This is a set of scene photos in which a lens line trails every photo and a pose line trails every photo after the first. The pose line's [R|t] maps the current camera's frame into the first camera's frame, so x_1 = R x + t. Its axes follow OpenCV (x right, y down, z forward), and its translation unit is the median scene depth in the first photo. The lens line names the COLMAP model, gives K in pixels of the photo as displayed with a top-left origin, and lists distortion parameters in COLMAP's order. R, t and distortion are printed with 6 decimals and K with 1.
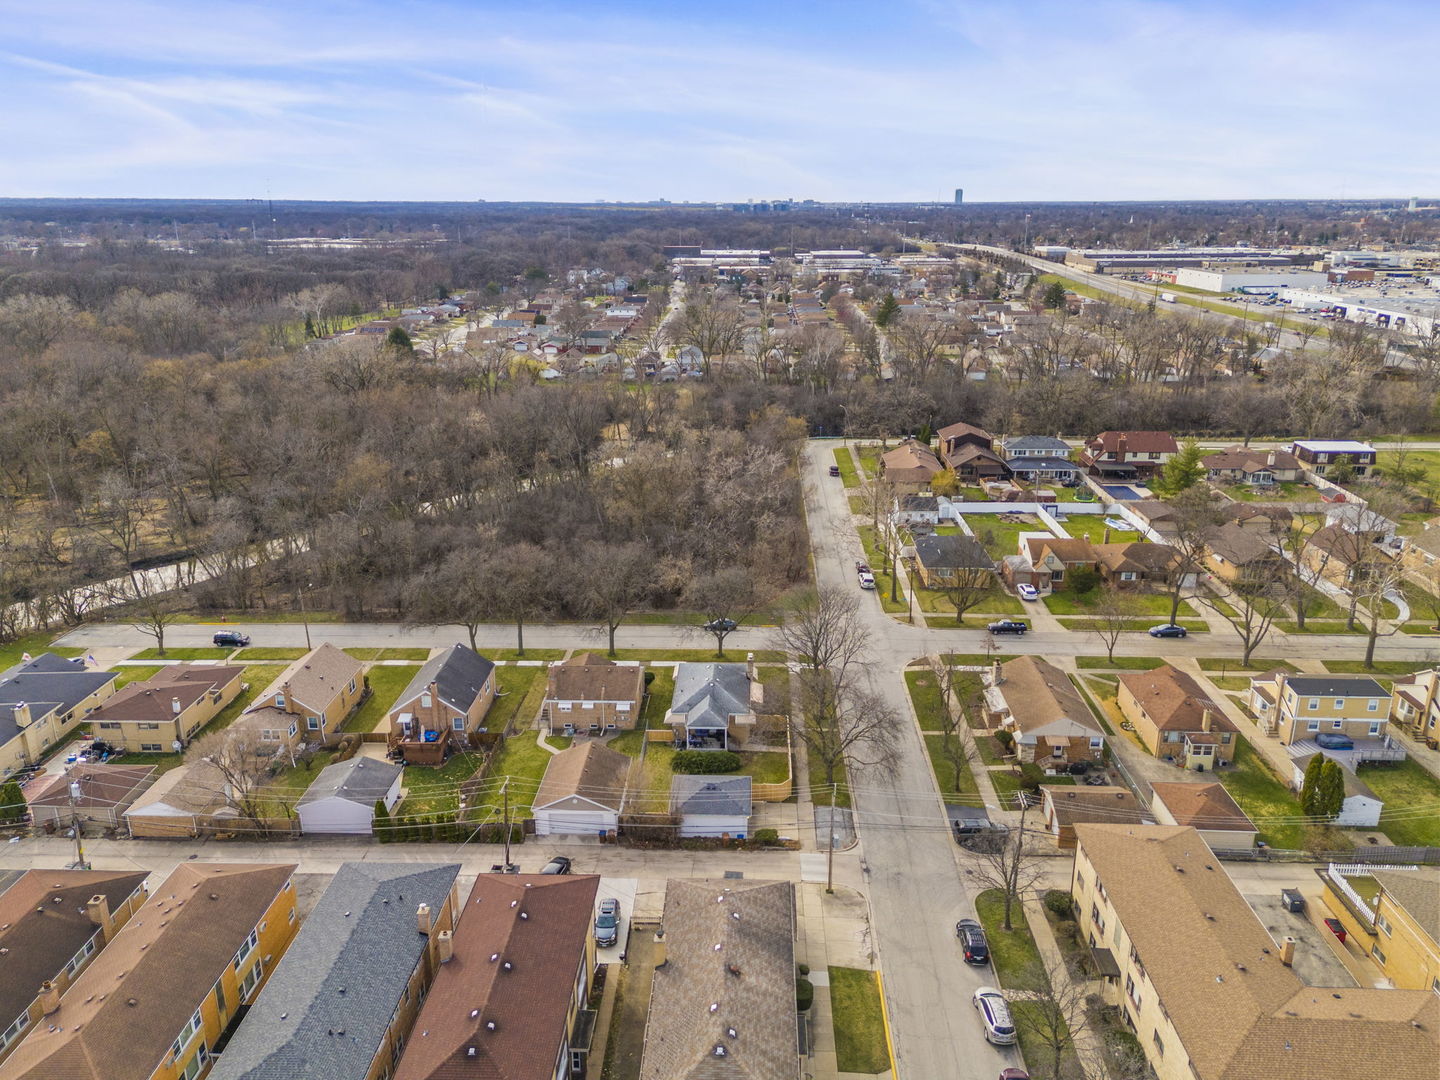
lens RADIAL K [[1051.6, 0, 724.0], [0, 1051.6, 543.1], [0, 0, 1]] dist [0.081904, -0.079759]
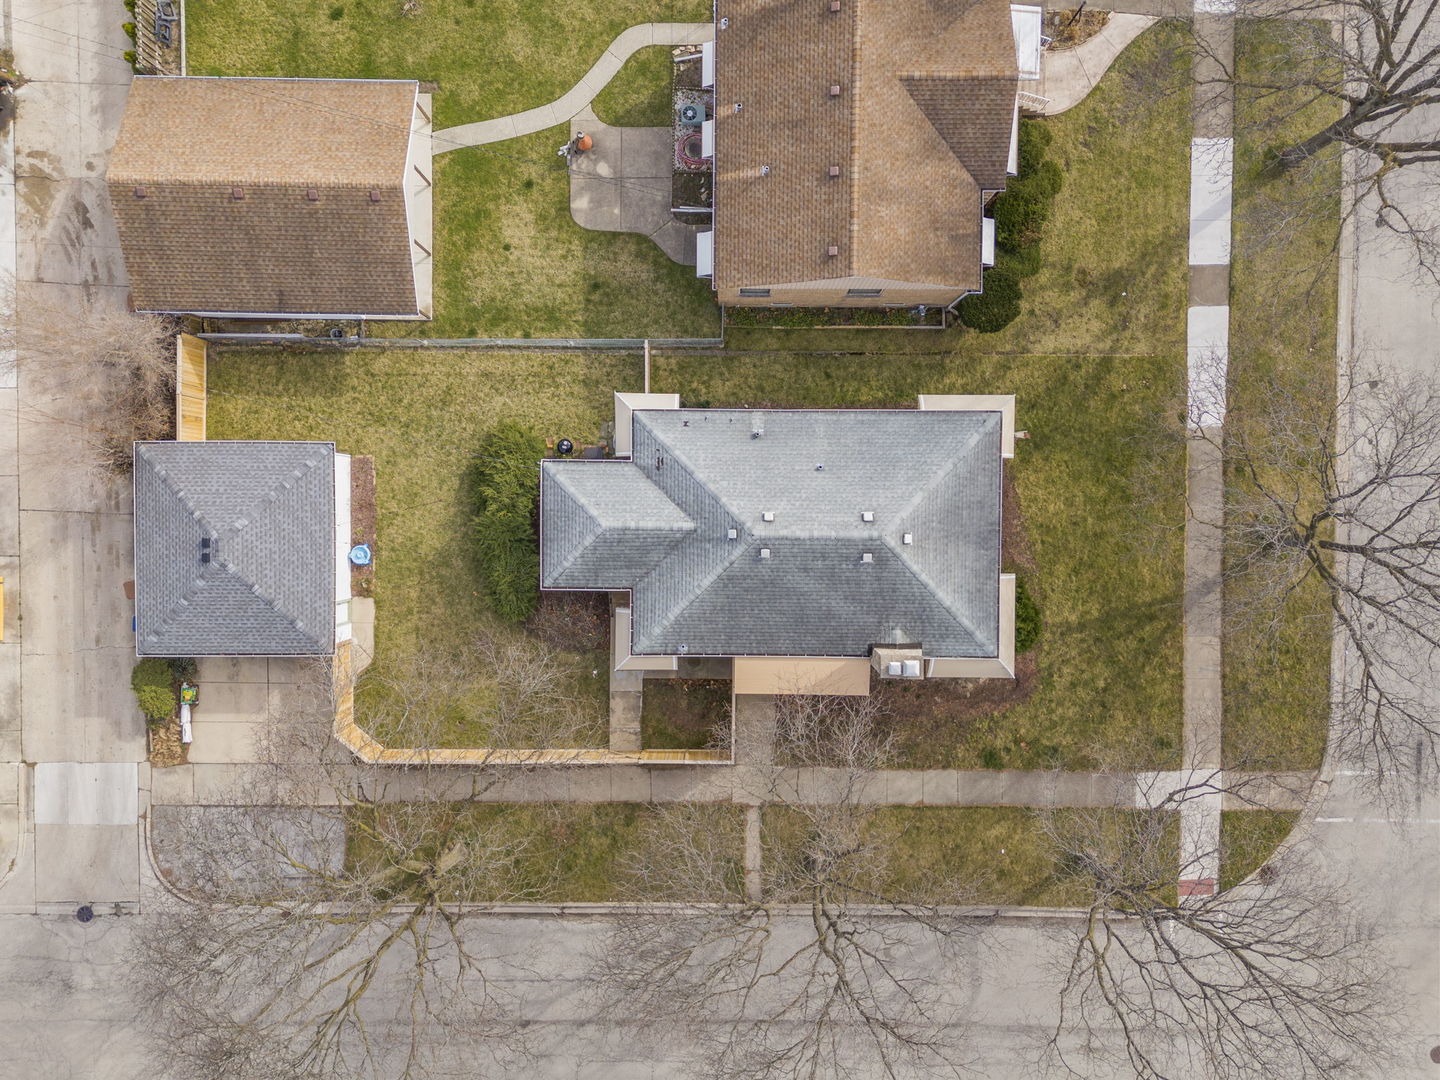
lens RADIAL K [[1051.6, 0, 724.0], [0, 1051.6, 543.1], [0, 0, 1]] dist [0.081904, -0.079759]
pose [[0.027691, 0.999133, 0.031086, -0.015056], [-0.306173, -0.021126, 0.951741, -0.121884], [0.951573, -0.035873, 0.305323, 0.736485]]
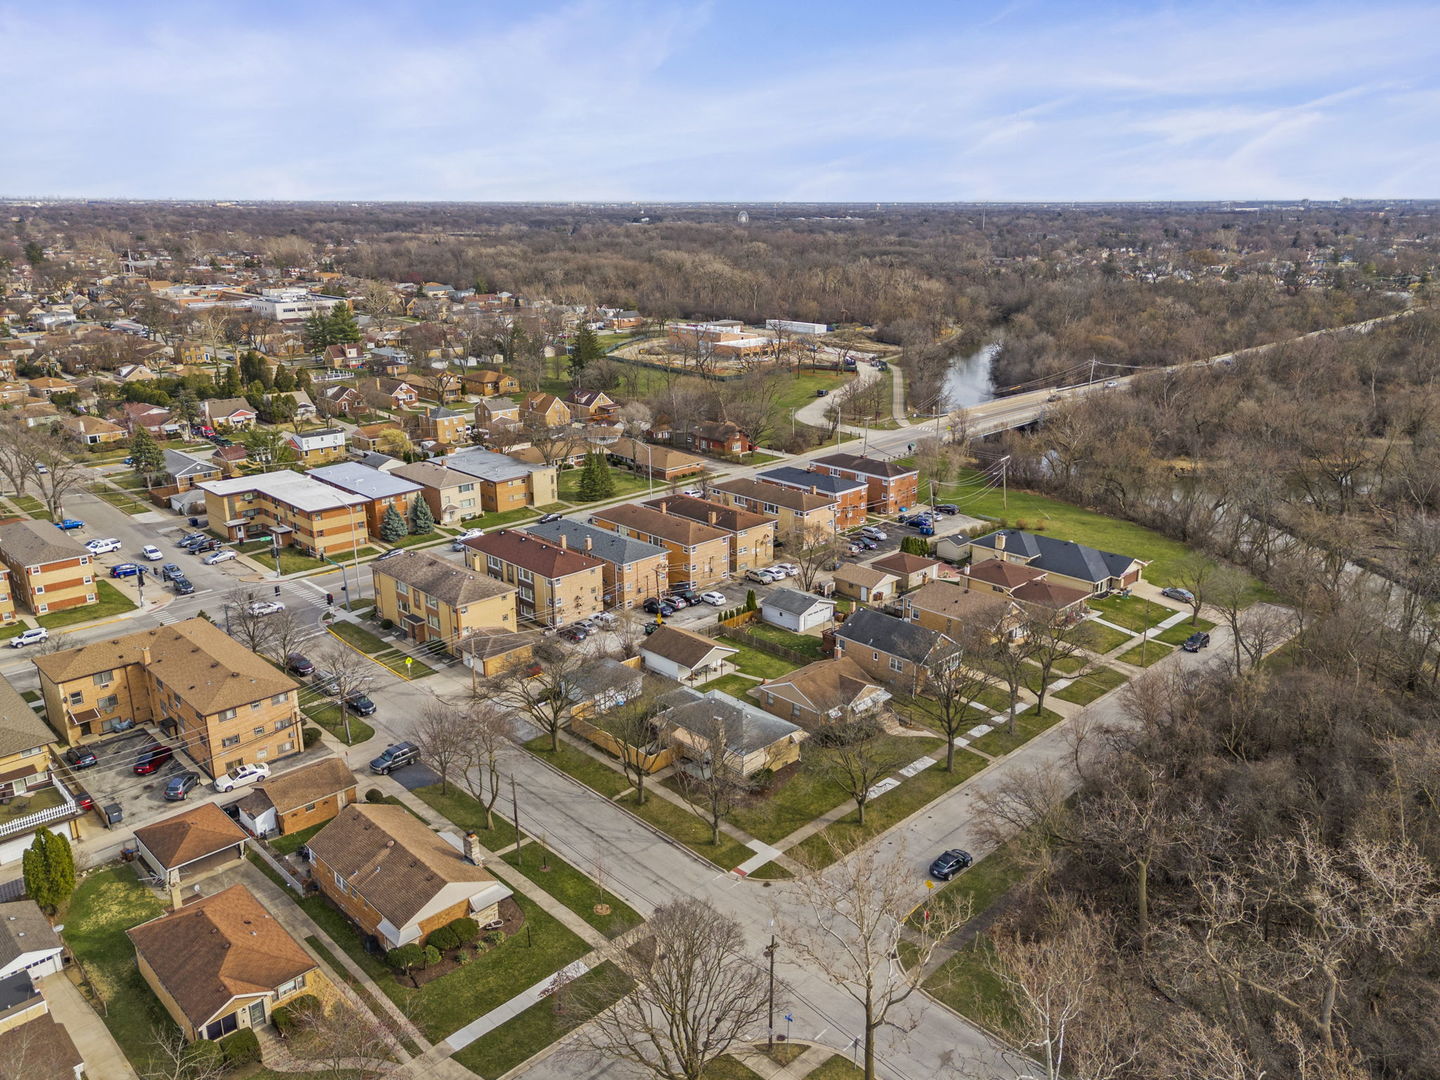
lens RADIAL K [[1079.7, 0, 728.0], [0, 1079.7, 544.8], [0, 0, 1]] dist [0.104349, -0.096567]
pose [[-0.687188, 0.217330, -0.693210, 0.512941], [-0.225721, 0.843104, 0.488084, -0.380216], [0.690524, 0.491878, -0.530315, 1.191537]]
